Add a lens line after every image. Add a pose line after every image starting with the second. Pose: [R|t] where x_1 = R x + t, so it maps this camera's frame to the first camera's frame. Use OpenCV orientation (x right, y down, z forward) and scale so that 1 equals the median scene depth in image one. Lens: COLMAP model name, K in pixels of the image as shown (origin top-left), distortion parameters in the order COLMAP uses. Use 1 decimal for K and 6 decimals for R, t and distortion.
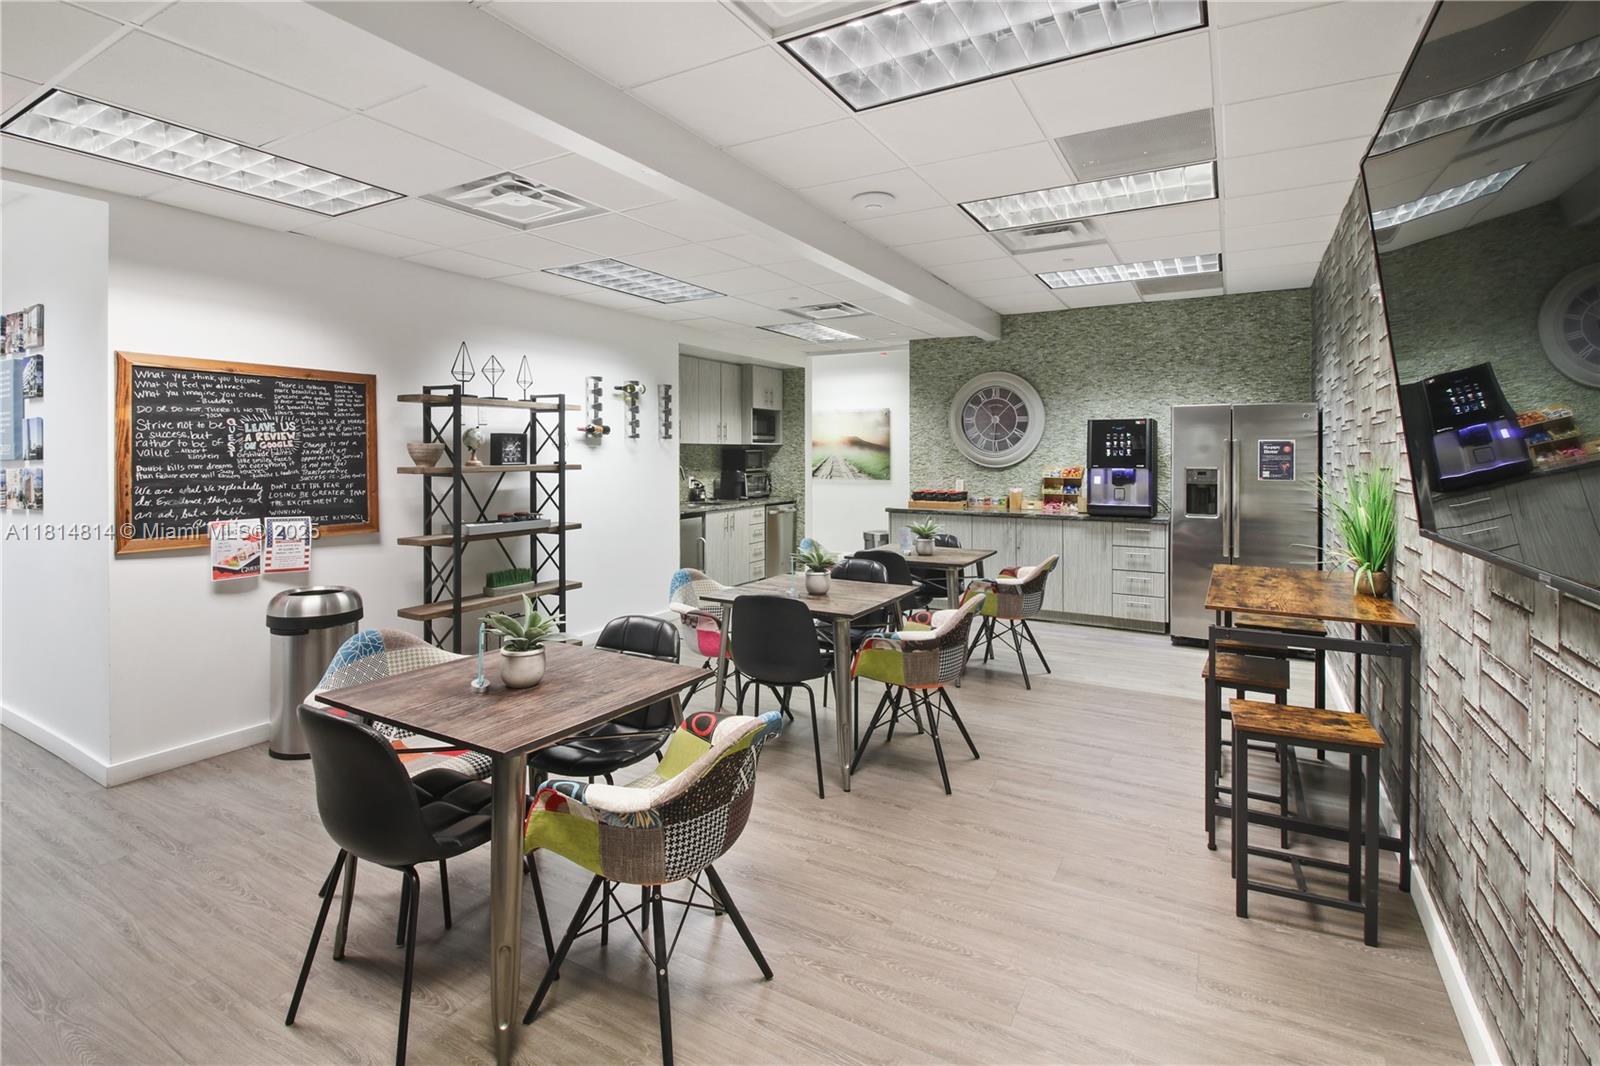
lens RADIAL K [[768.4, 0, 790.7], [0, 768.4, 463.7], [0, 0, 1]] dist [-0.000117, -0.013405]
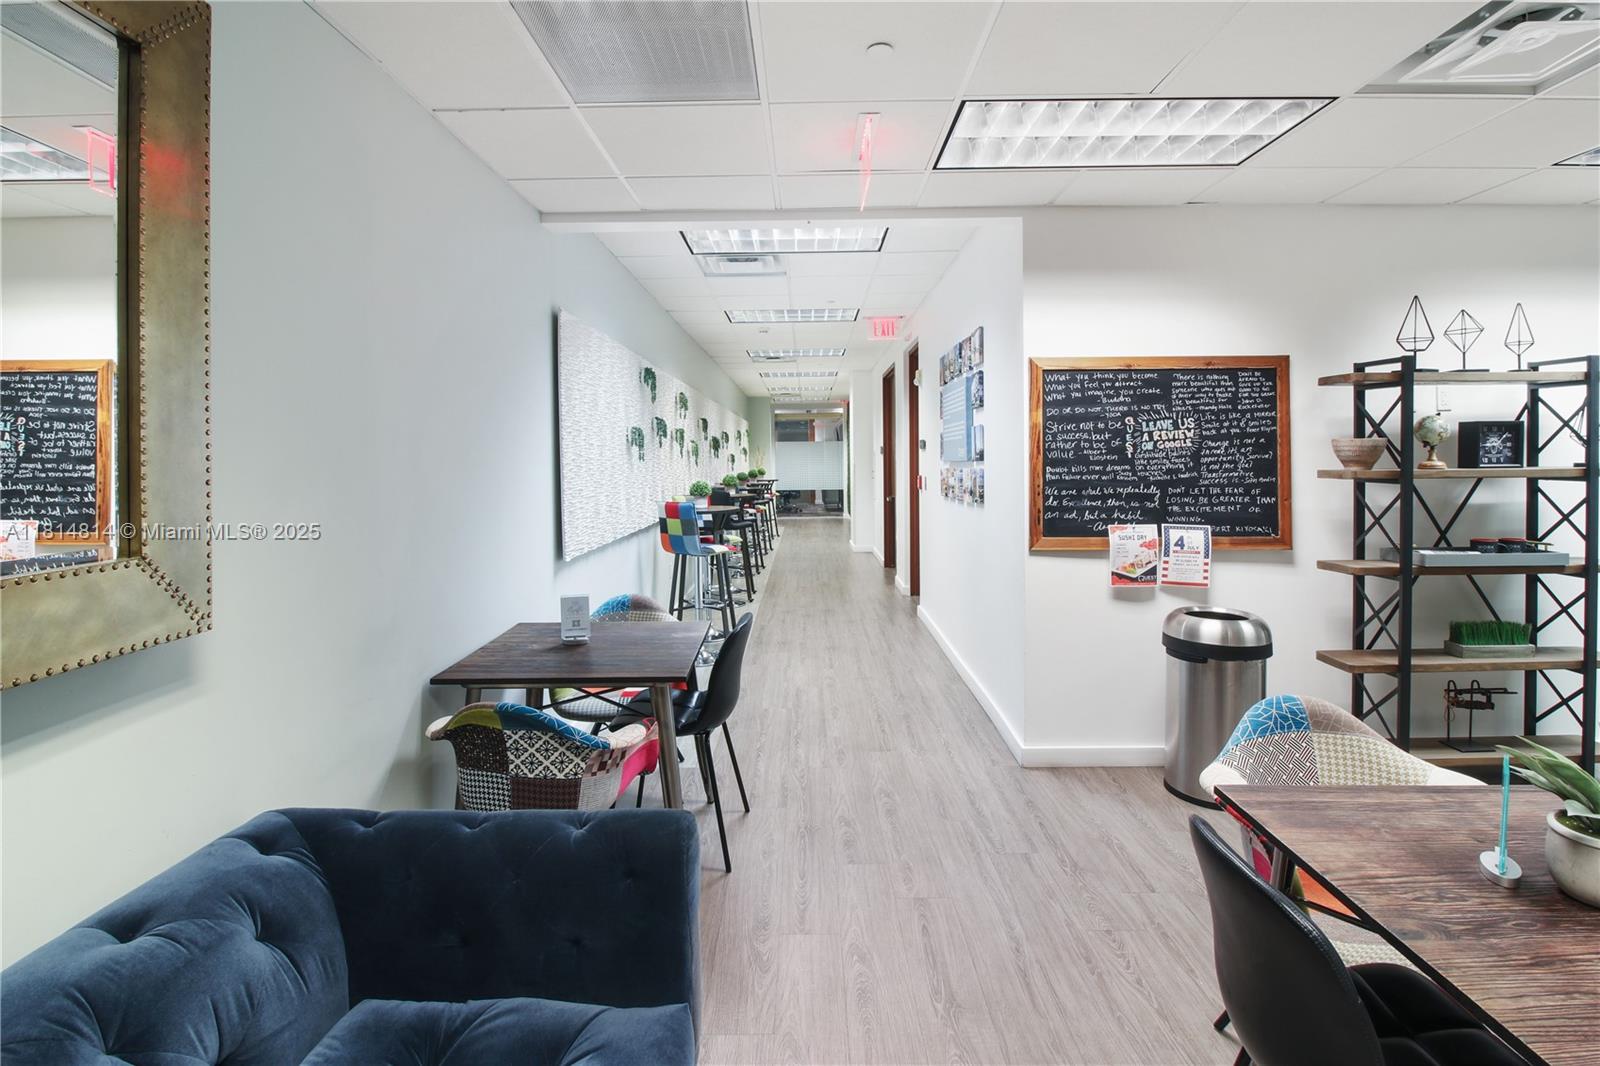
lens RADIAL K [[768.4, 0, 790.7], [0, 768.4, 463.7], [0, 0, 1]] dist [-0.000117, -0.013405]
pose [[0.488836, 0.002068, -0.872373, -0.102065], [-0.002350, 0.999997, 0.001054, -0.001534], [0.872372, 0.001535, 0.488840, 0.162582]]
